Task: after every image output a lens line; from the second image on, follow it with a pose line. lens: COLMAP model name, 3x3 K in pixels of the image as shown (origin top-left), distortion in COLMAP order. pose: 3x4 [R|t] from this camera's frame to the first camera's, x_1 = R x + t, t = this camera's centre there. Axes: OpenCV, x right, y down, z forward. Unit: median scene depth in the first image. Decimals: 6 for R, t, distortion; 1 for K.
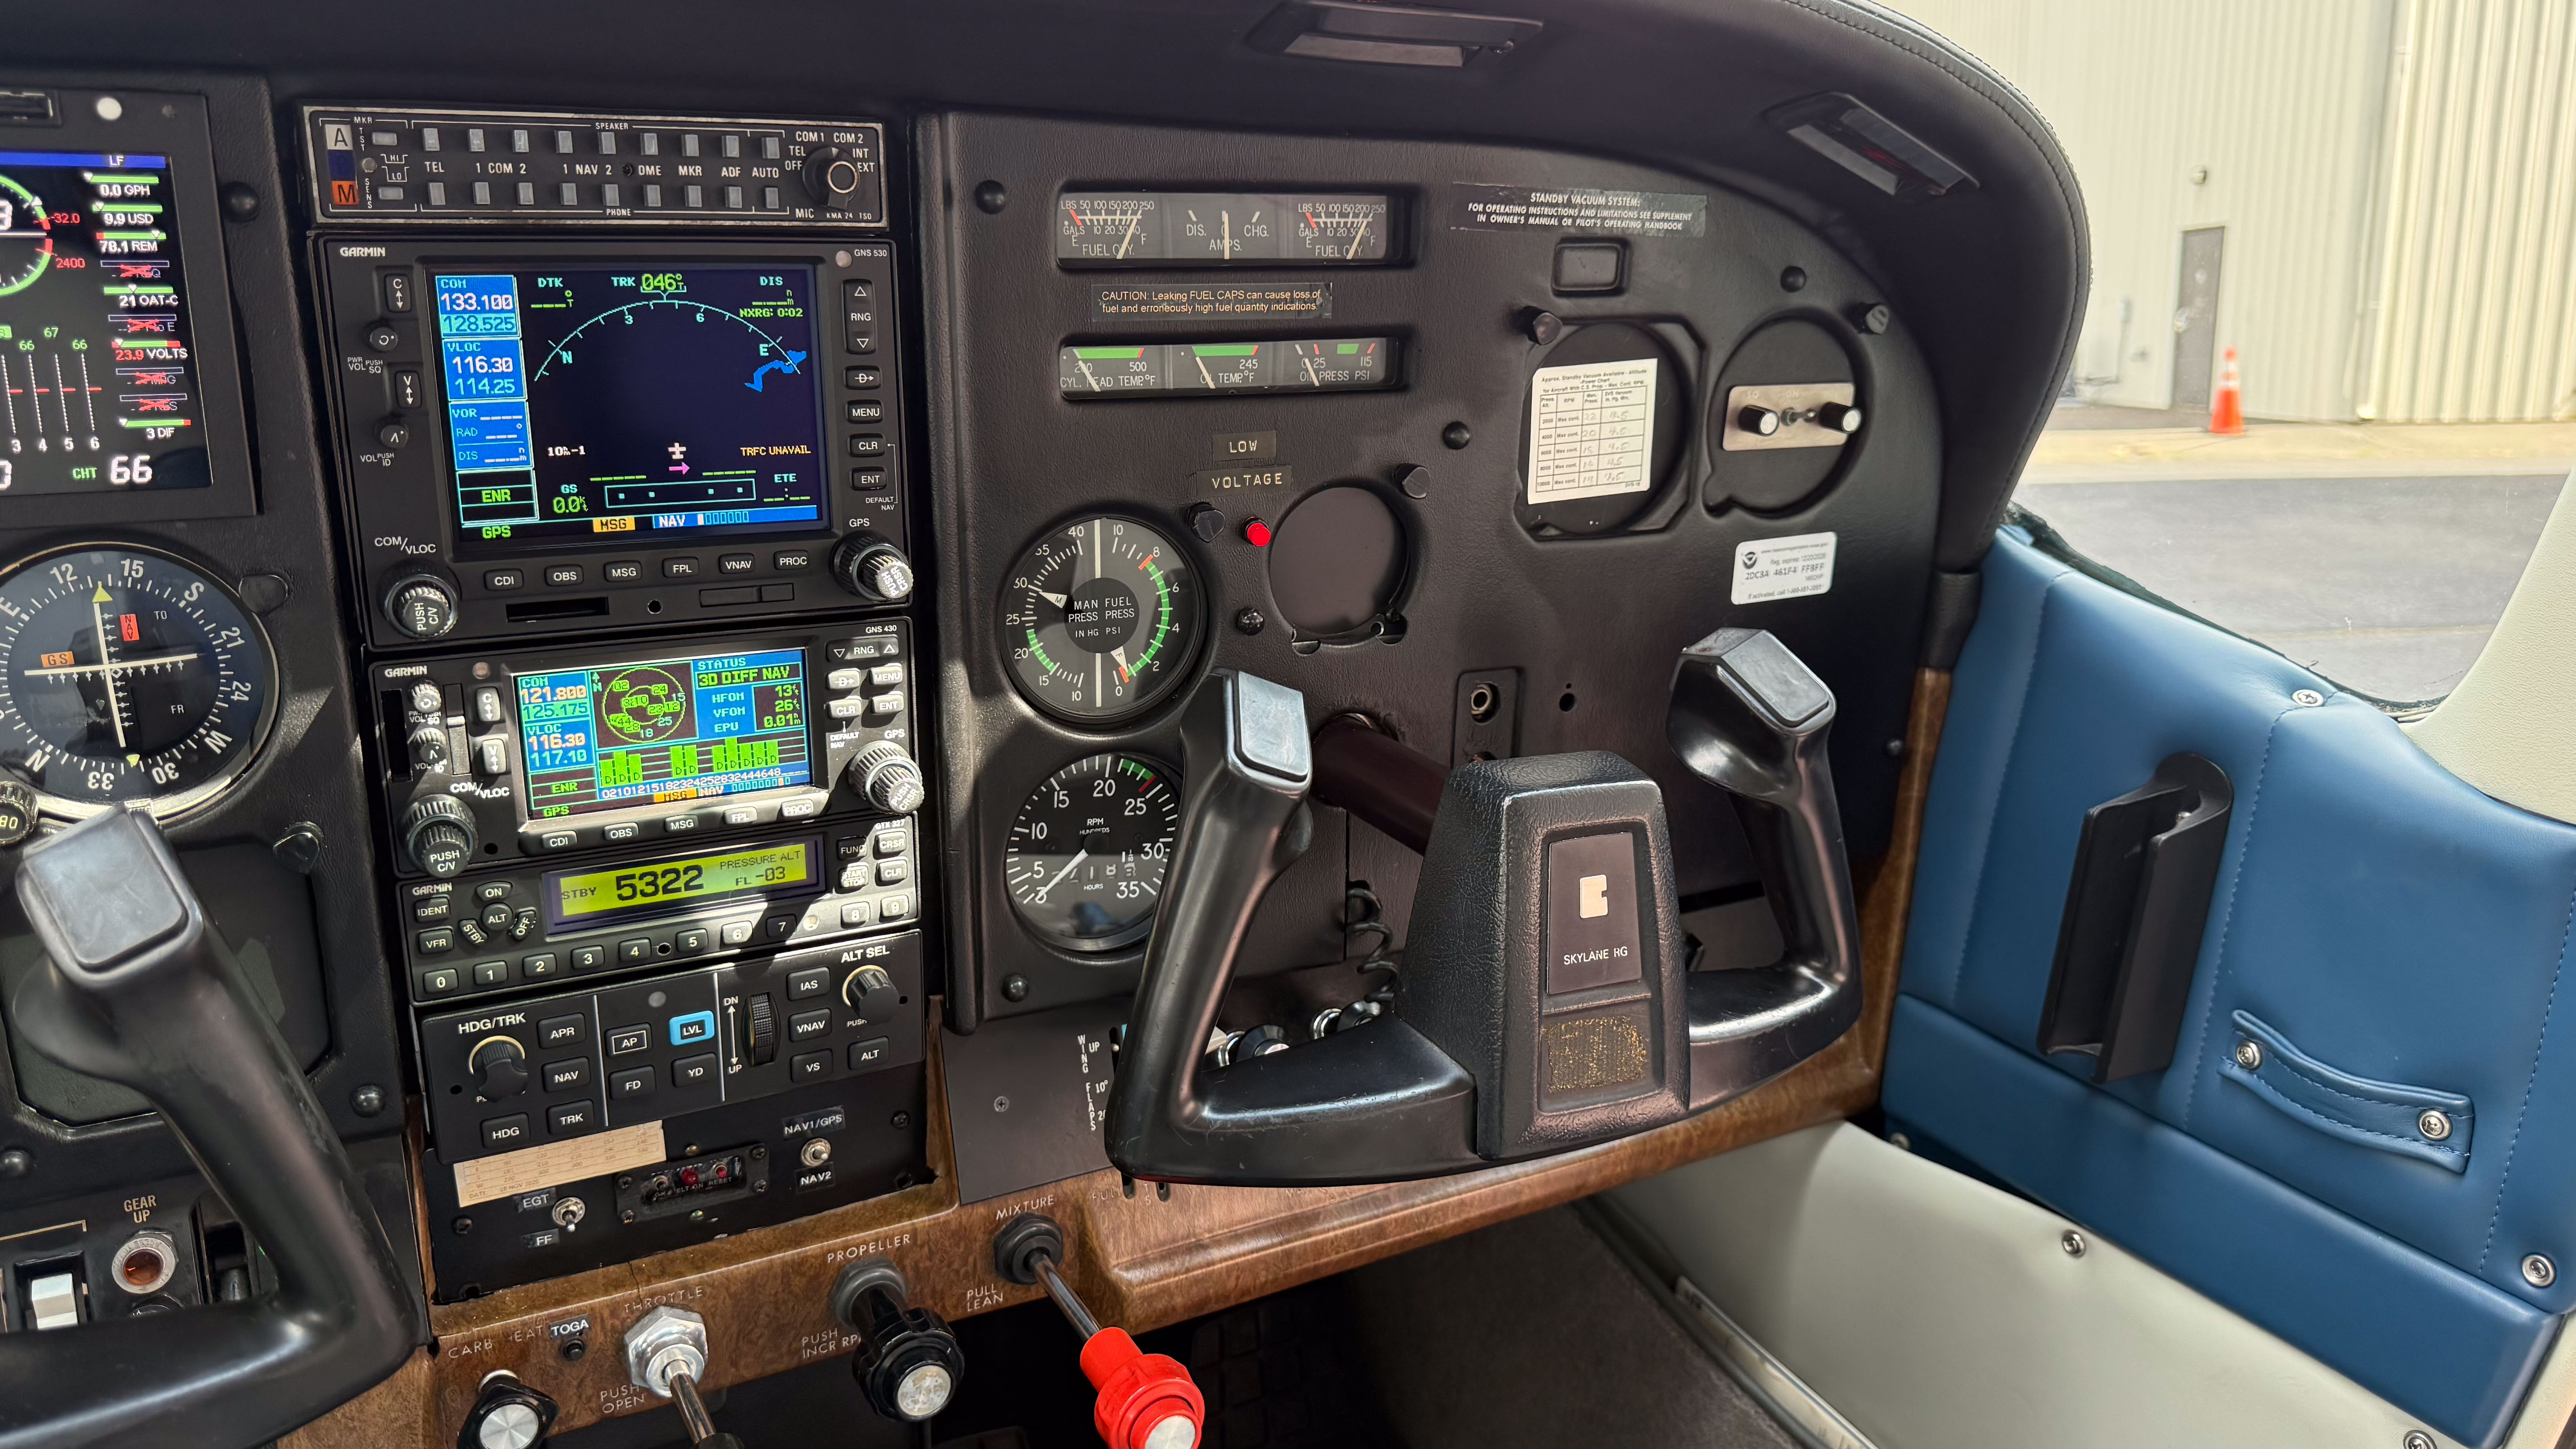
lens RADIAL K [[1831.5, 0, 1273.6], [0, 1831.5, 741.7], [0, 0, 1]] dist [0.075518, -0.114710]
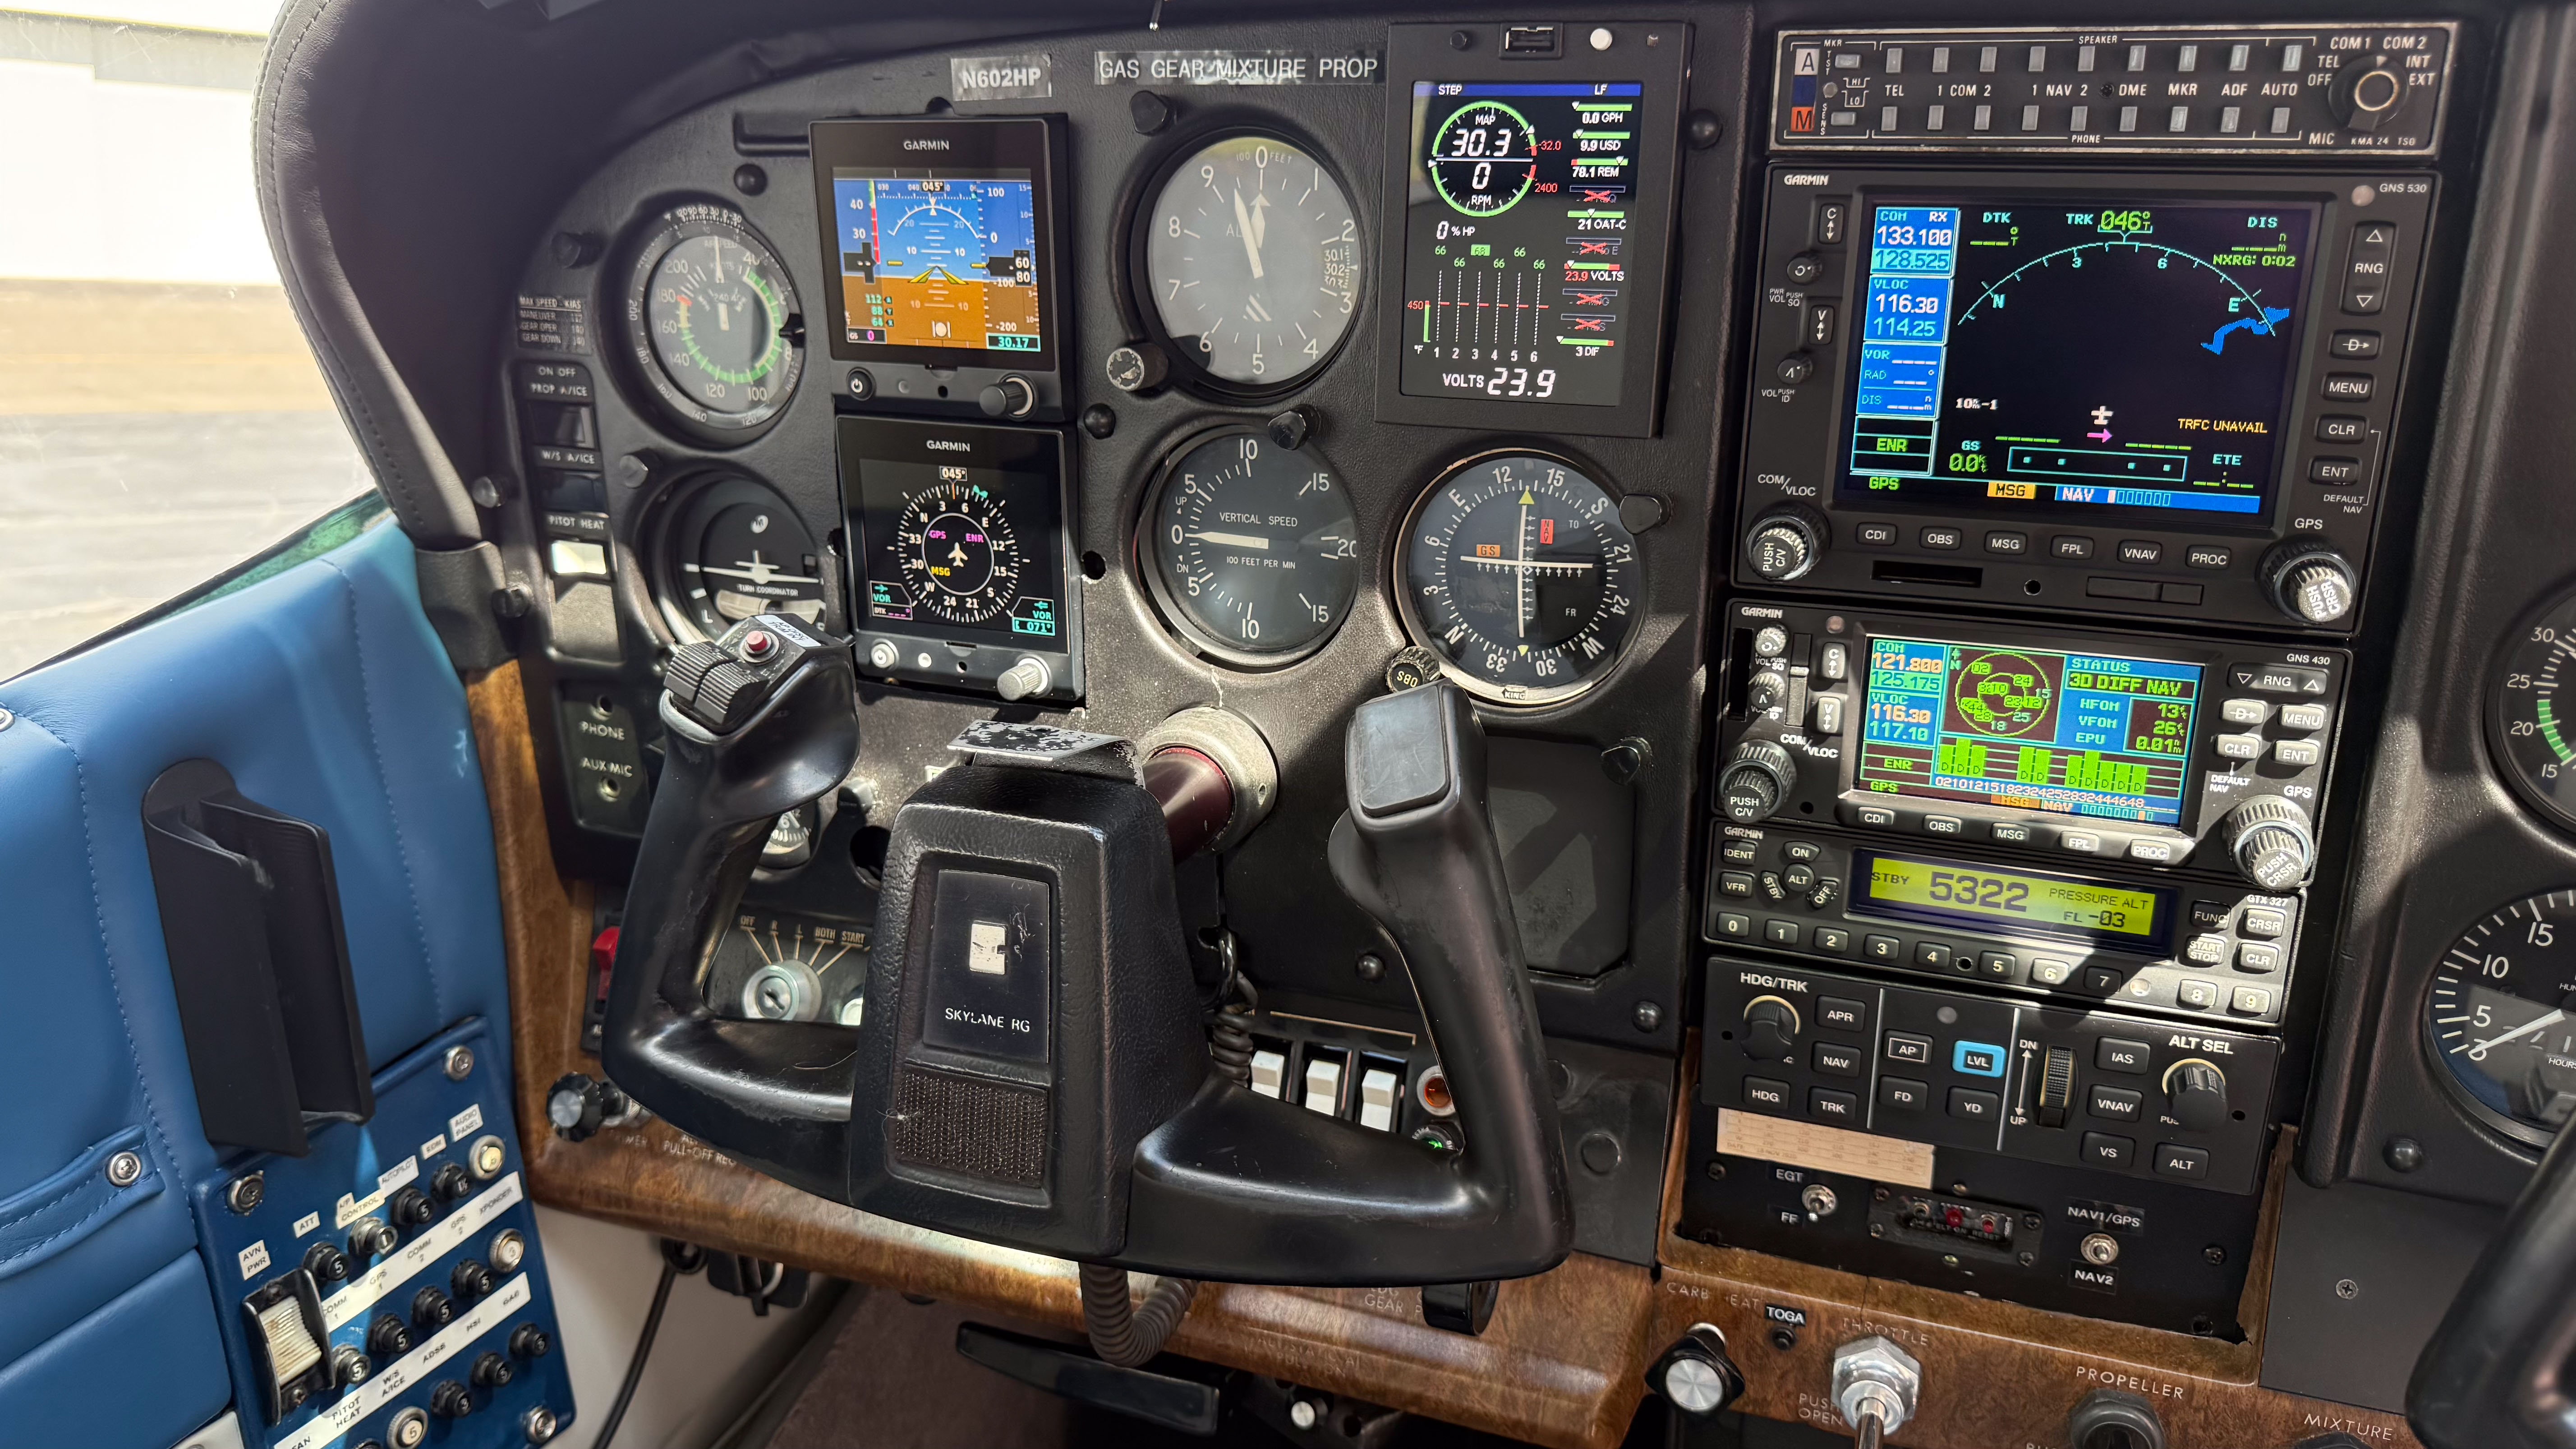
lens RADIAL K [[1831.5, 0, 1316.5], [0, 1831.5, 738.2], [0, 0, 1]] dist [0.075518, -0.114710]
pose [[0.664196, 0.211221, -0.717098, 0.081960], [-0.211192, 0.973195, 0.091042, -0.010049], [0.717107, 0.090975, 0.691000, 0.136785]]
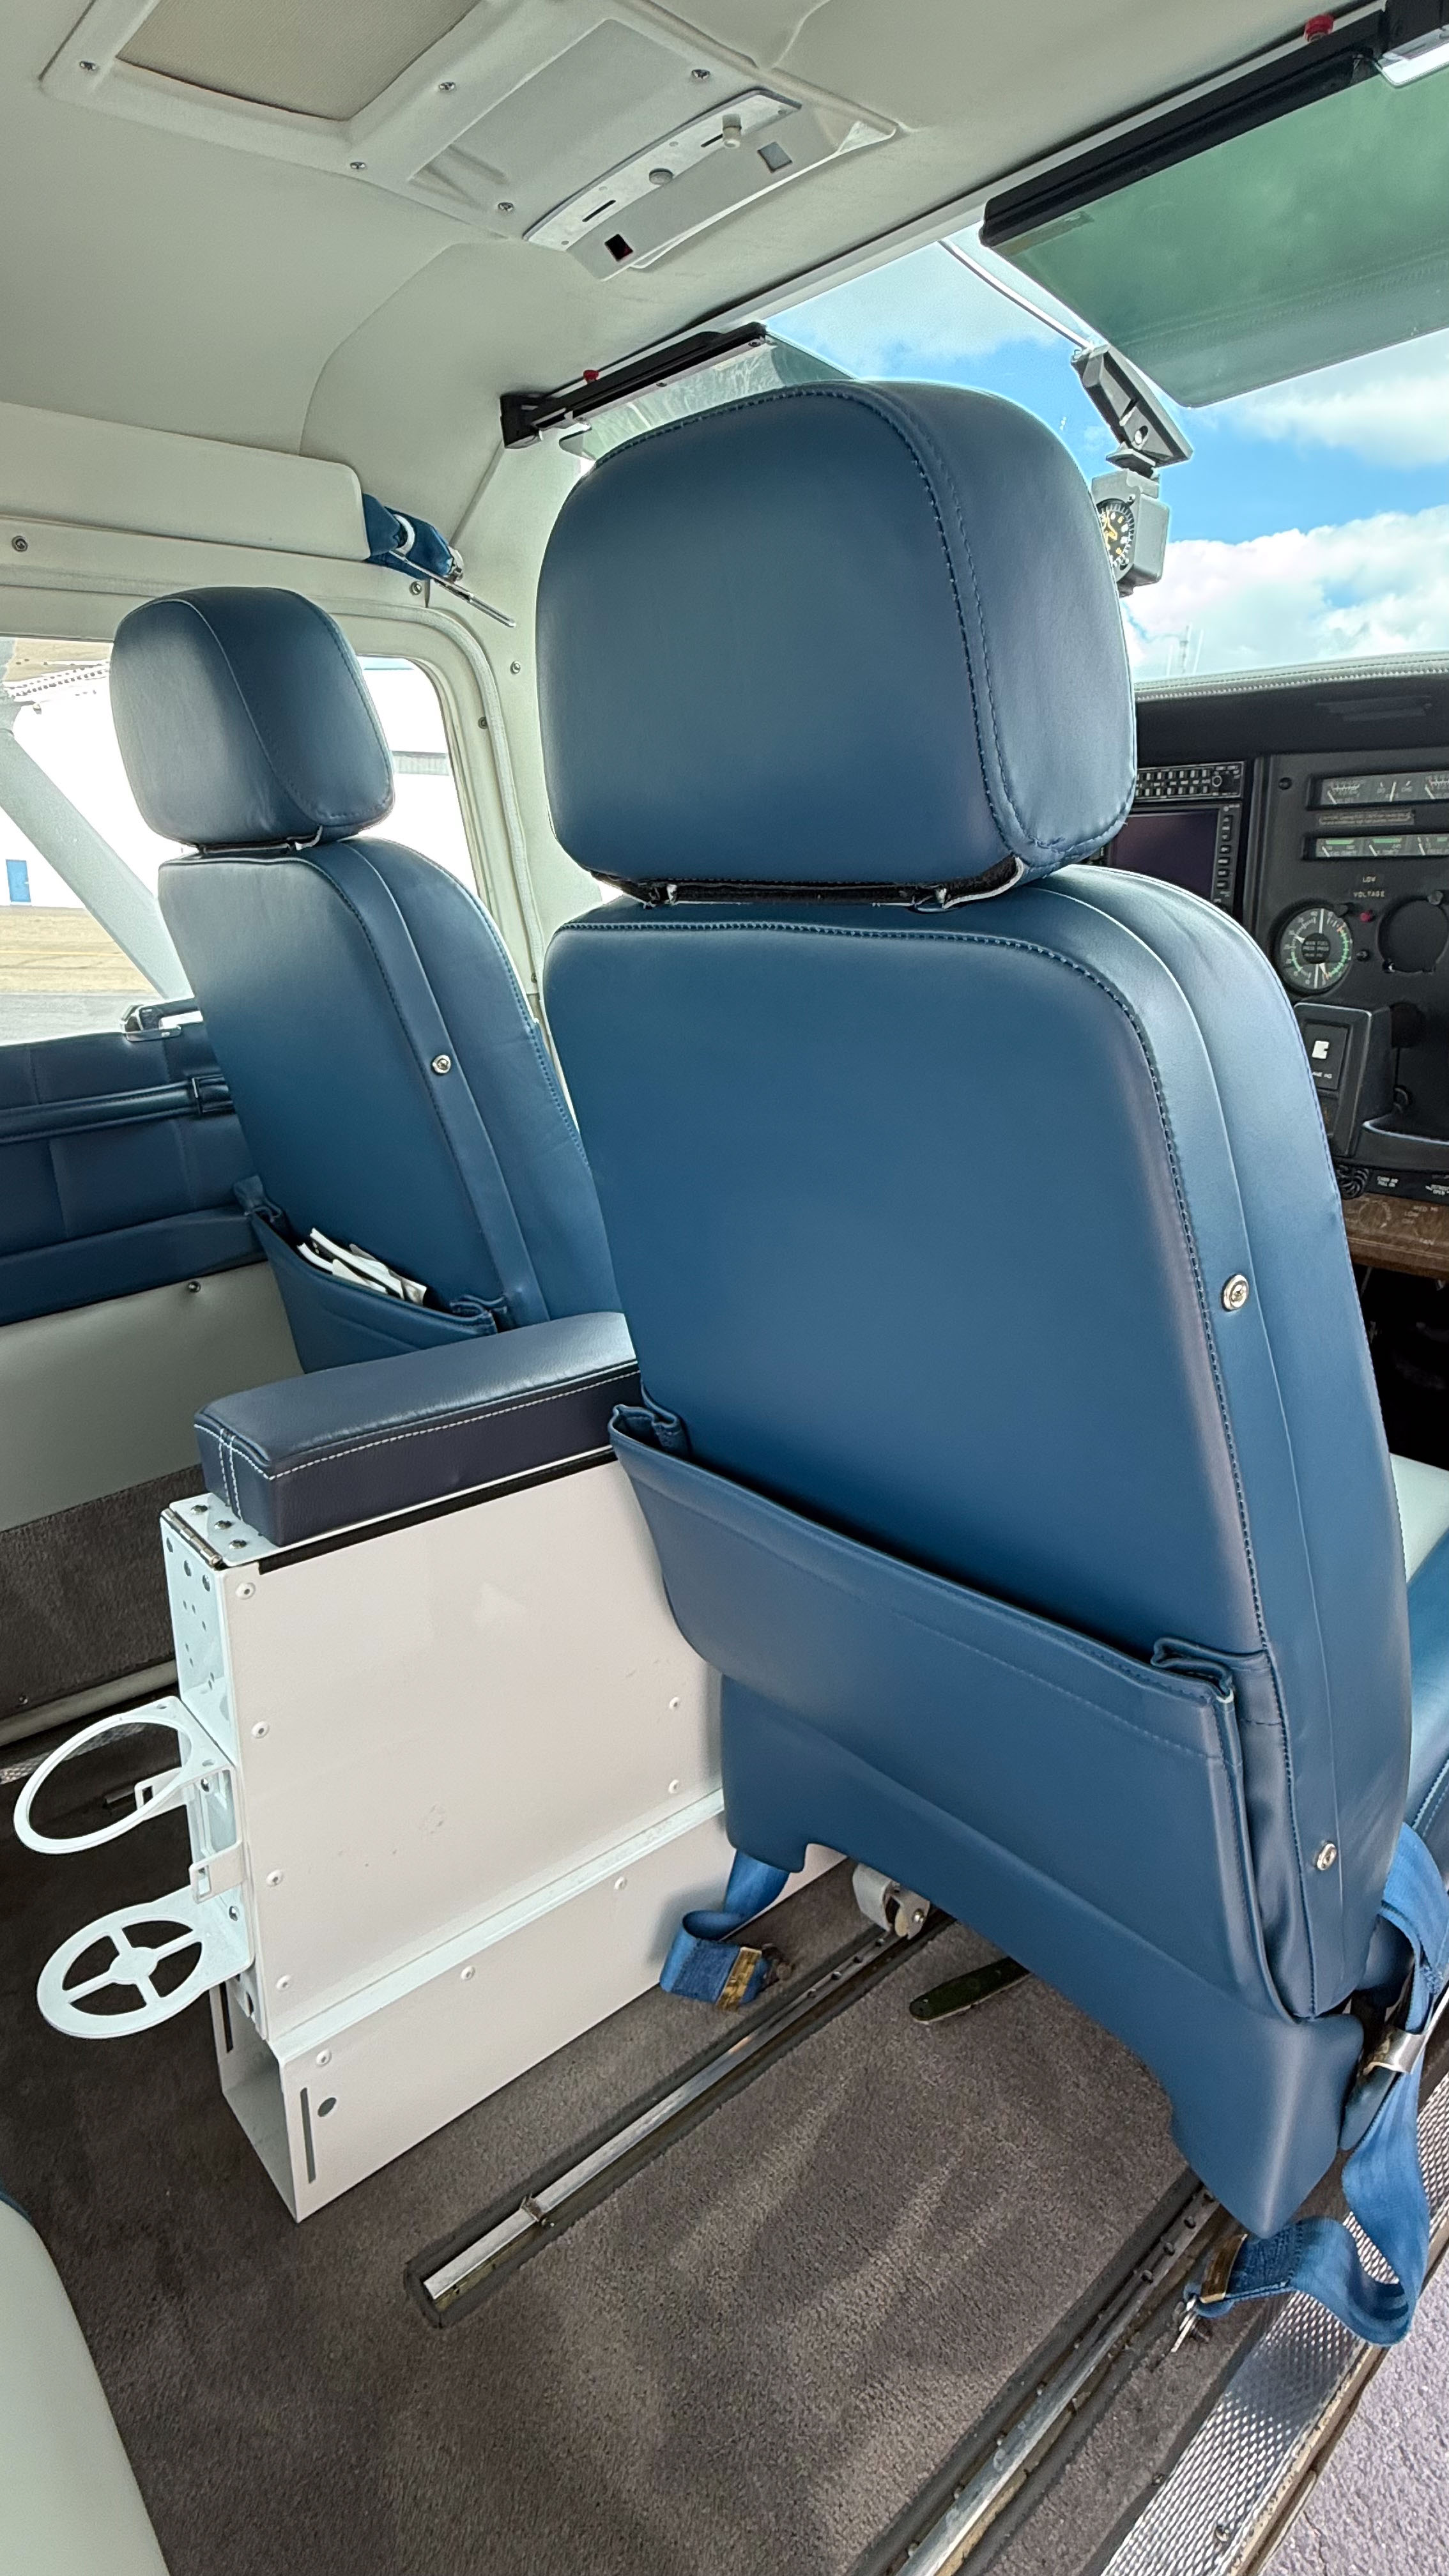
lens RADIAL K [[1298.3, 0, 705.0], [0, 1298.3, 1260.8], [0, 0, 1]] dist [-0.013054, 0.000795]
pose [[0.217973, 0.272269, -0.937207, 1.594496], [-0.244856, 0.944840, 0.217538, 0.163900], [0.944740, 0.182063, 0.272617, -0.206429]]
